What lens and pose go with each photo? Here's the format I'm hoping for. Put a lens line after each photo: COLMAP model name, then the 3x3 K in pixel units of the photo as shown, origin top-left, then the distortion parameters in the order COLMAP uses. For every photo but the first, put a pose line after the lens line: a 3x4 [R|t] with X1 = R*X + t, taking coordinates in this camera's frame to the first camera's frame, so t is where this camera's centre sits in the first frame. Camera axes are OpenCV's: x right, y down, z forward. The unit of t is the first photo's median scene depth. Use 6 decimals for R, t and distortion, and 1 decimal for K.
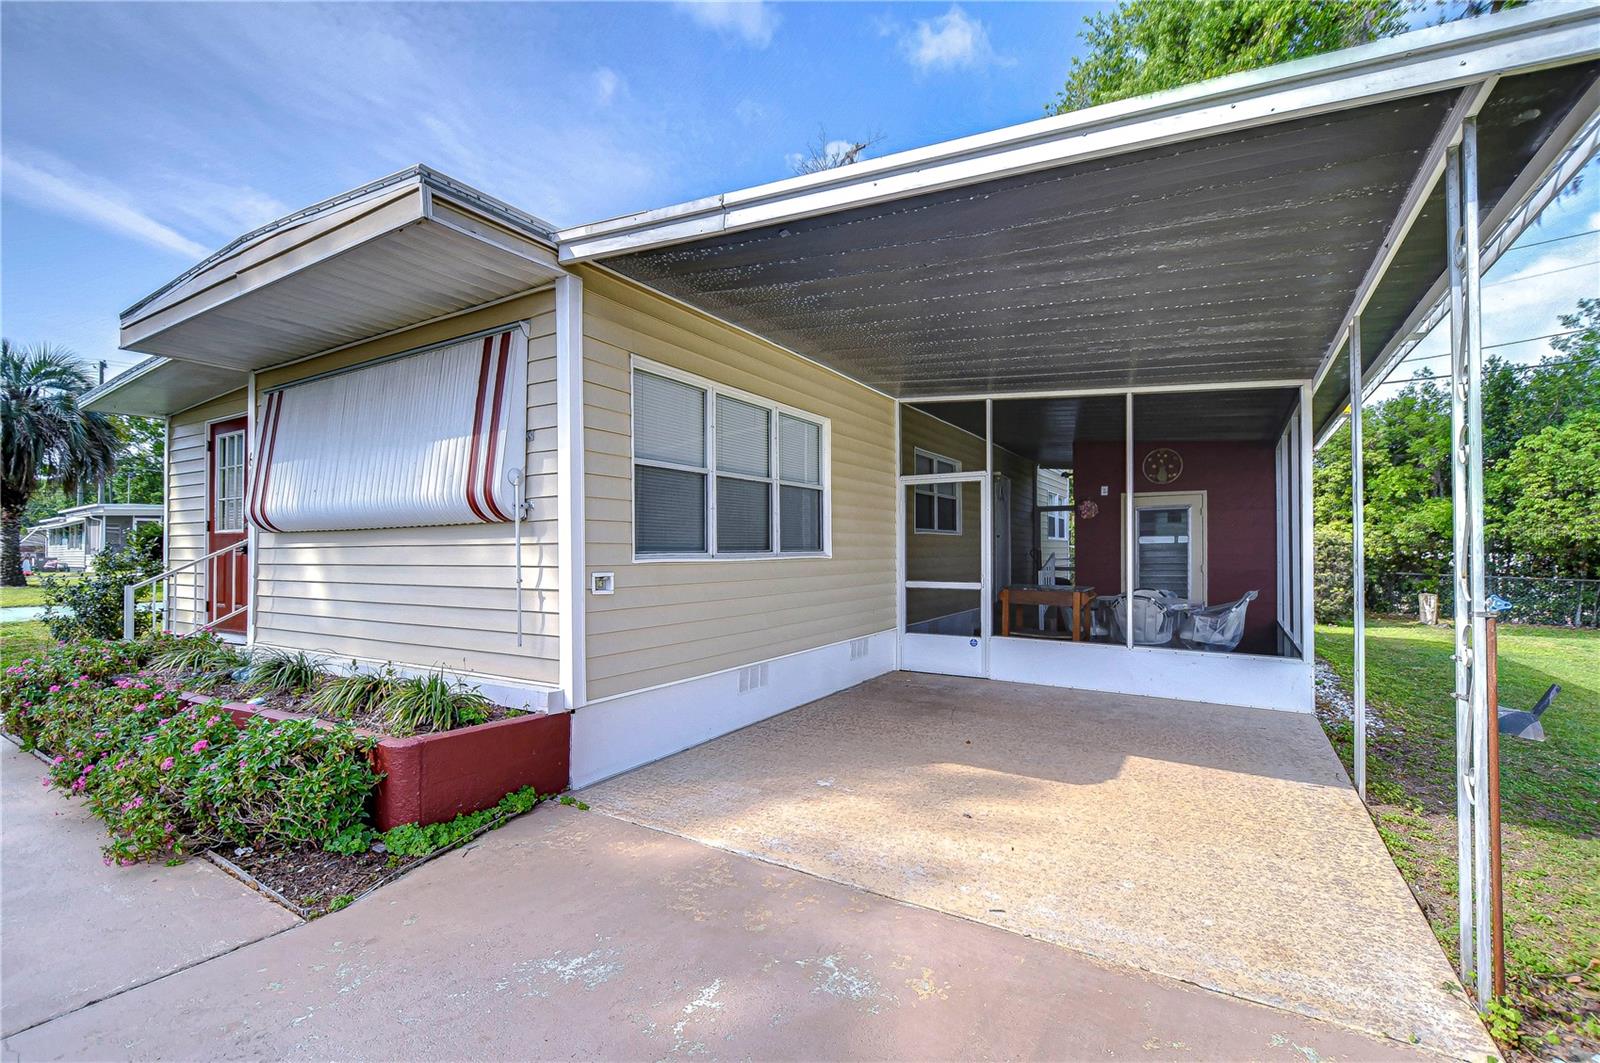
lens RADIAL K [[696.9, 0, 799.7], [0, 696.9, 550.8], [0, 0, 1]] dist [0.009117, -0.008073]
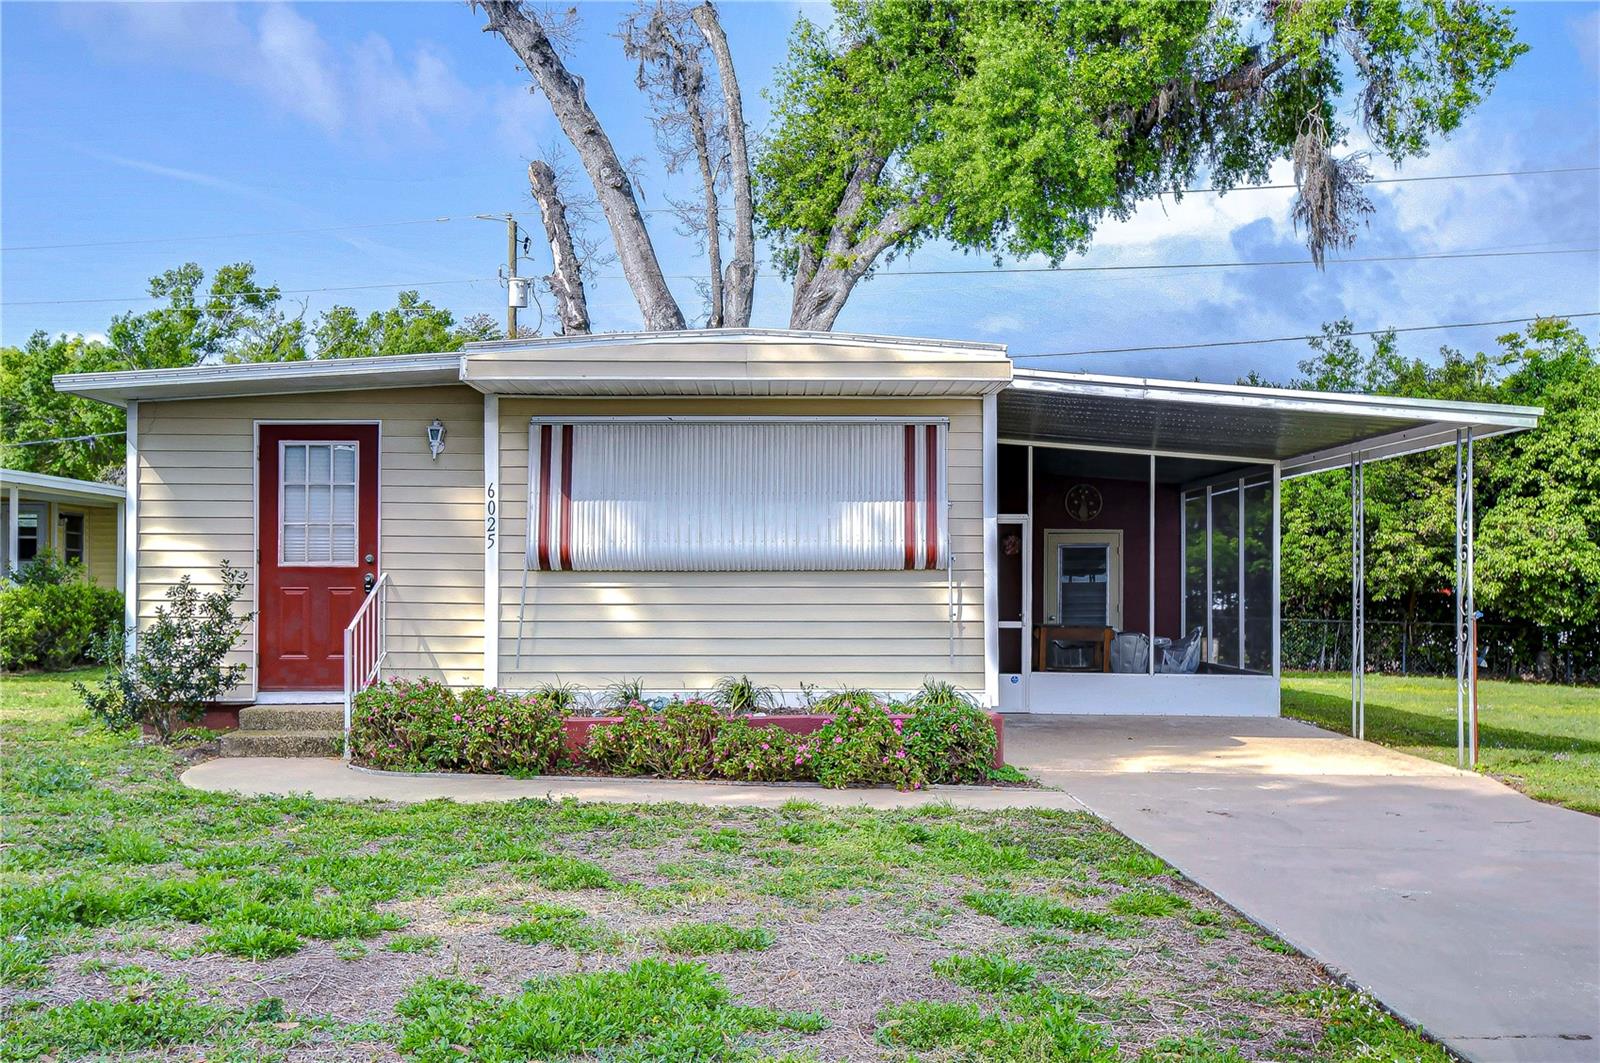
lens RADIAL K [[1435.9, 0, 792.1], [0, 1435.9, 570.6], [0, 0, 1]] dist [-0.004156, -0.010115]
pose [[0.854603, 0.009271, 0.519199, -1.295922], [-0.005176, 0.999943, -0.009336, -0.008948], [-0.519256, 0.005292, 0.854602, -0.739813]]
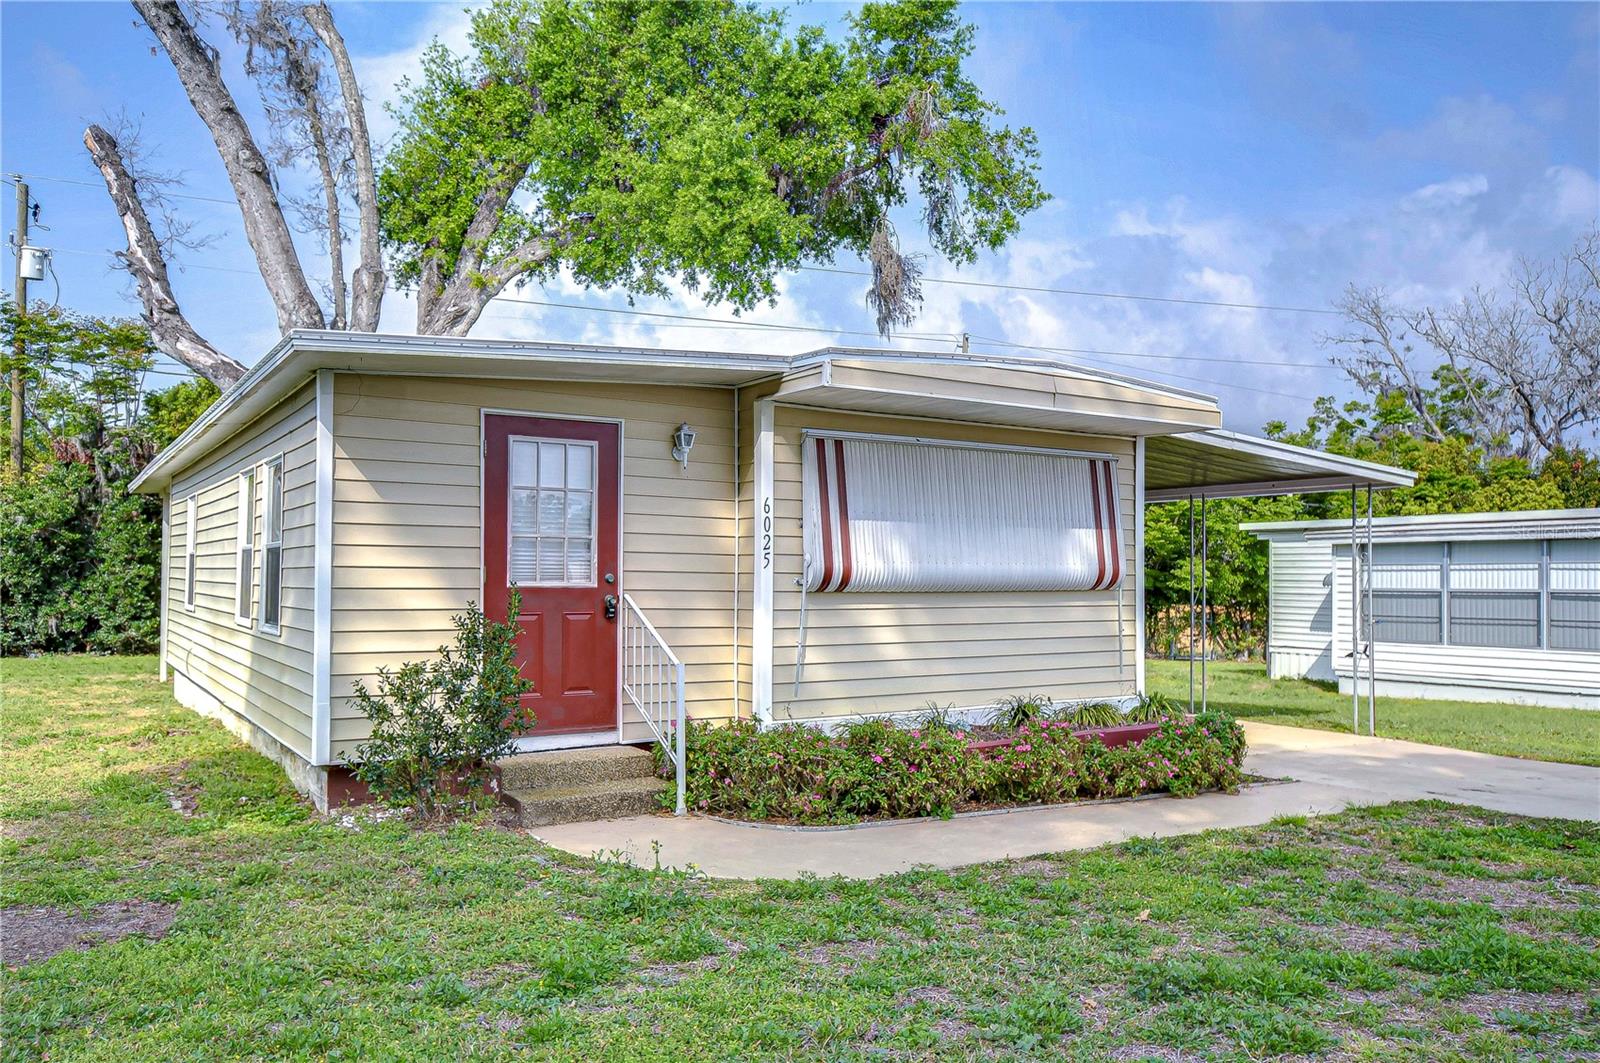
lens RADIAL K [[1187.2, 0, 799.6], [0, 1187.2, 558.9], [0, 0, 1]] dist [-0.002564, -0.009058]
pose [[0.443805, 0.018983, 0.895922, -1.867391], [-0.008022, 0.999820, -0.017210, -0.037551], [-0.896087, 0.000451, 0.443878, 0.298548]]
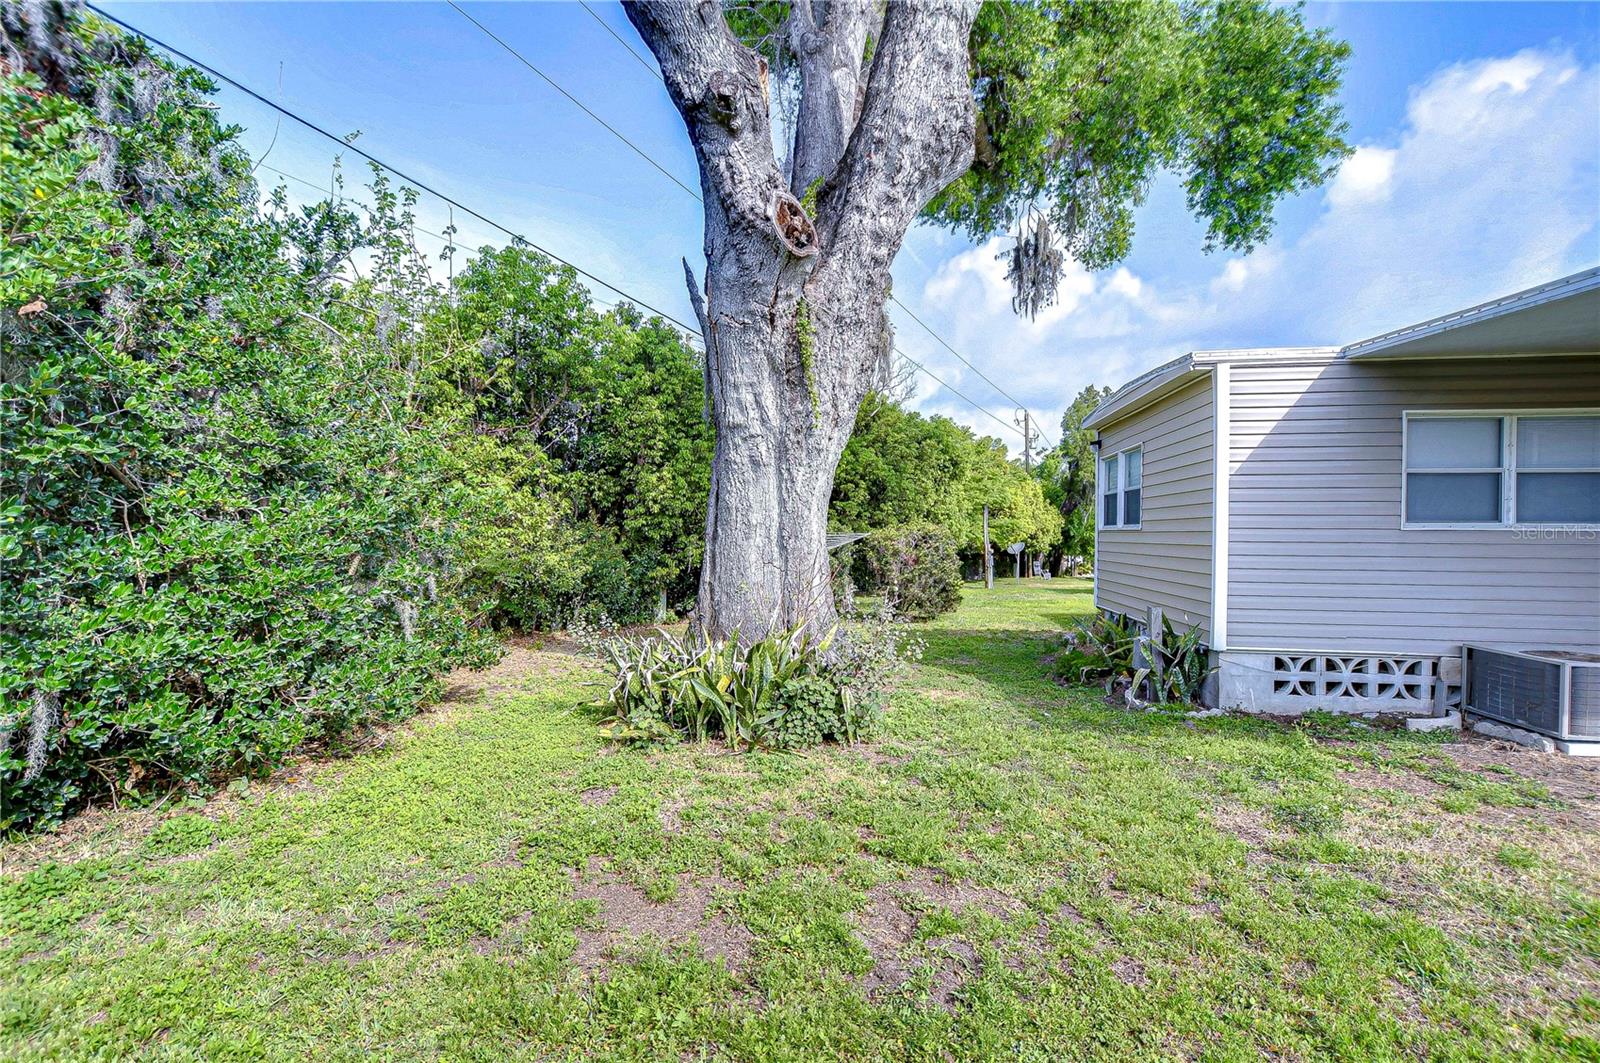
lens RADIAL K [[694.0, 0, 792.6], [0, 694.0, 544.2], [0, 0, 1]] dist [0.011258, -0.010069]
pose [[-0.378176, -0.009949, 0.925680, -0.211771], [-0.004121, 0.999950, 0.009064, -0.017945], [-0.925725, -0.000387, -0.378198, 3.792881]]
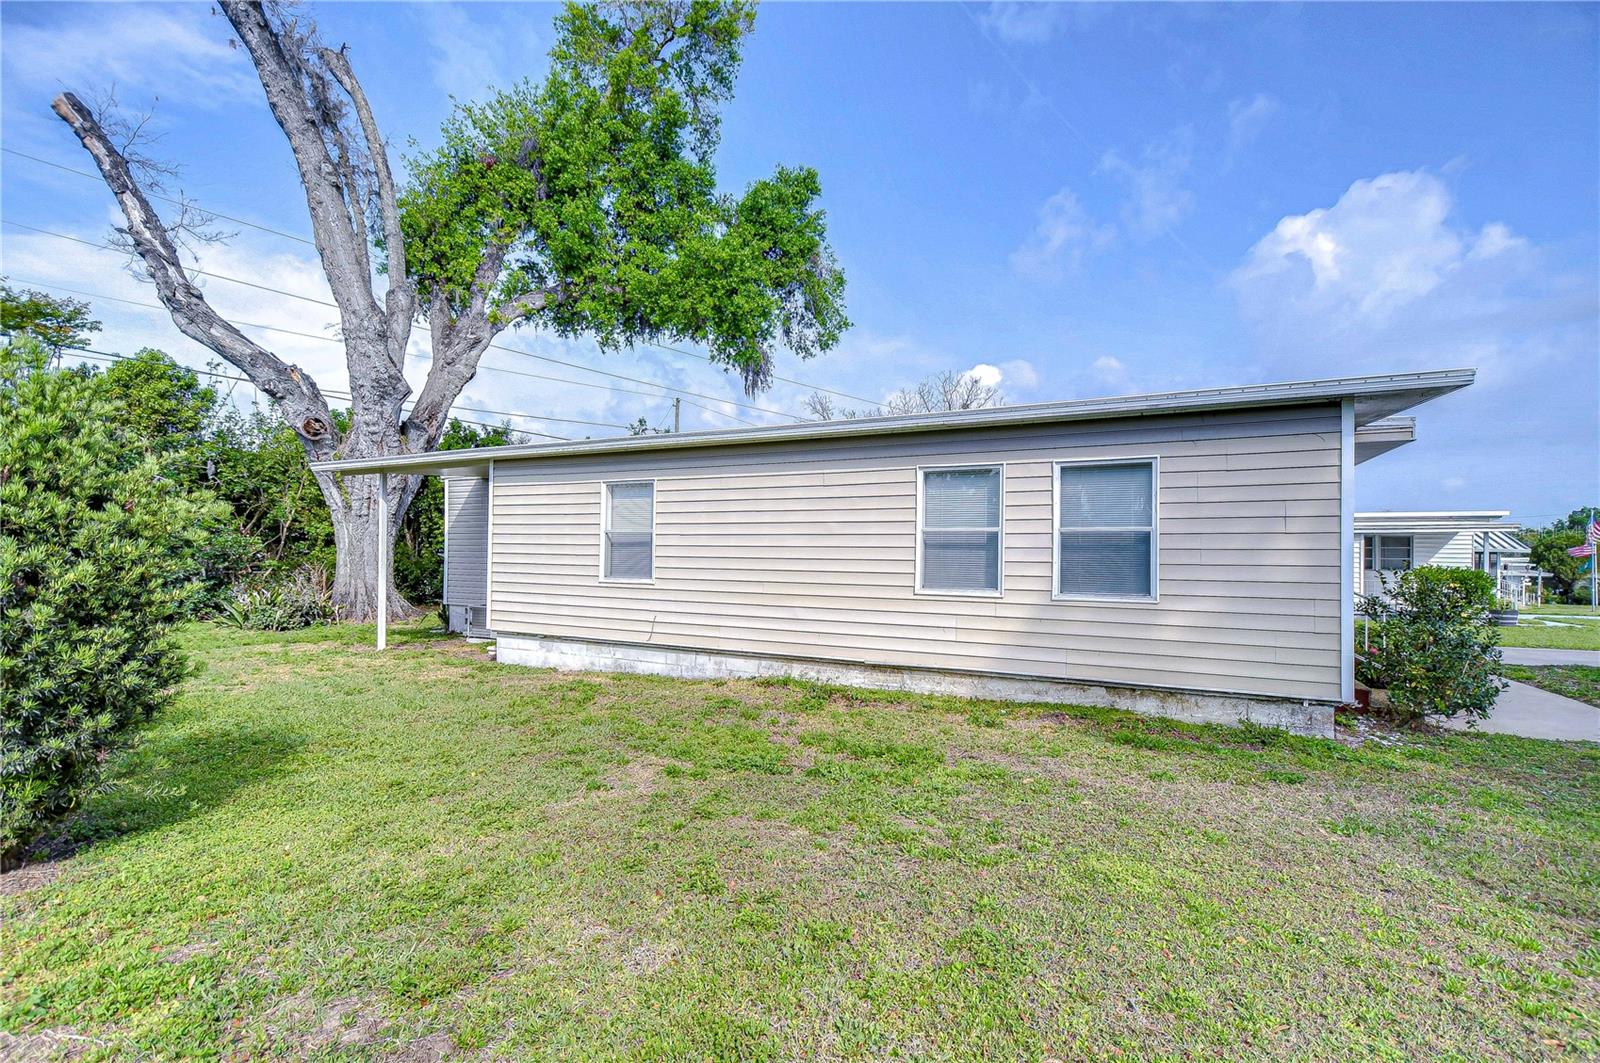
lens RADIAL K [[710.5, 0, 803.4], [0, 710.5, 552.8], [0, 0, 1]] dist [0.004050, -0.006040]
pose [[-0.074025, 0.003722, 0.997249, -1.899685], [-0.009373, 0.999946, -0.004428, -0.028790], [-0.997212, -0.009675, -0.073986, 1.889467]]
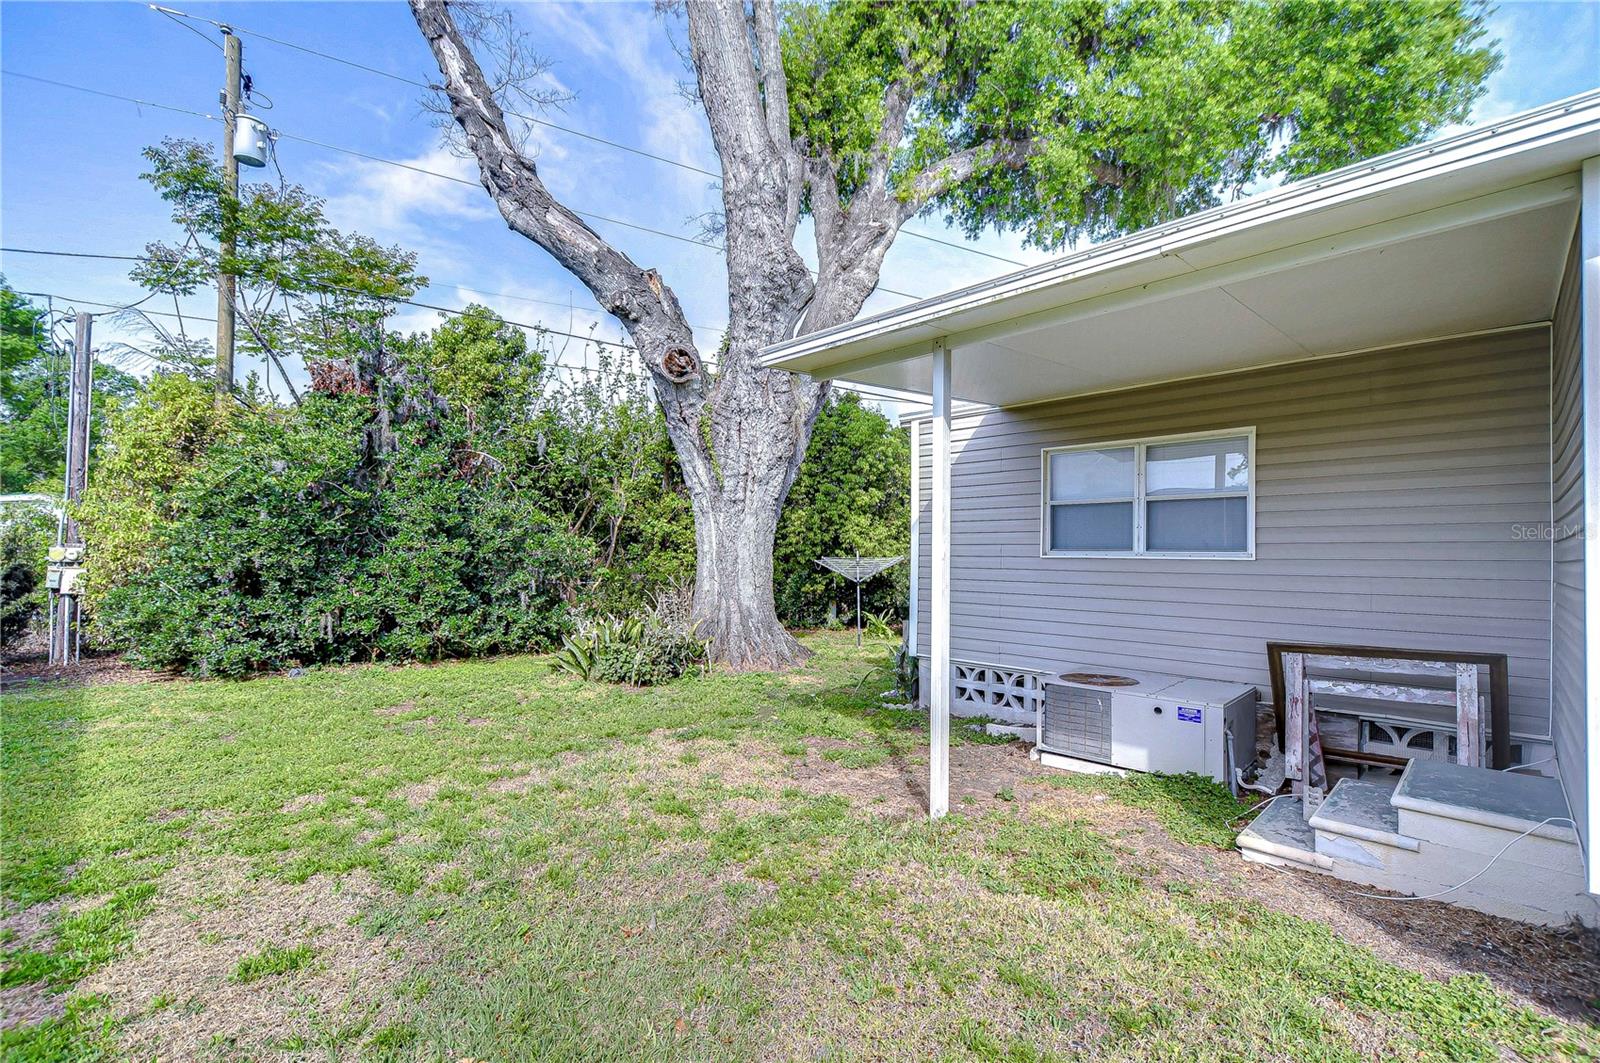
lens RADIAL K [[701.2, 0, 797.6], [0, 701.2, 550.5], [0, 0, 1]] dist [0.000654, -0.001262]
pose [[0.250510, 0.012898, 0.968028, -0.745552], [-0.009902, 0.999893, -0.010760, -0.028259], [-0.968063, -0.006890, 0.250611, 2.760547]]
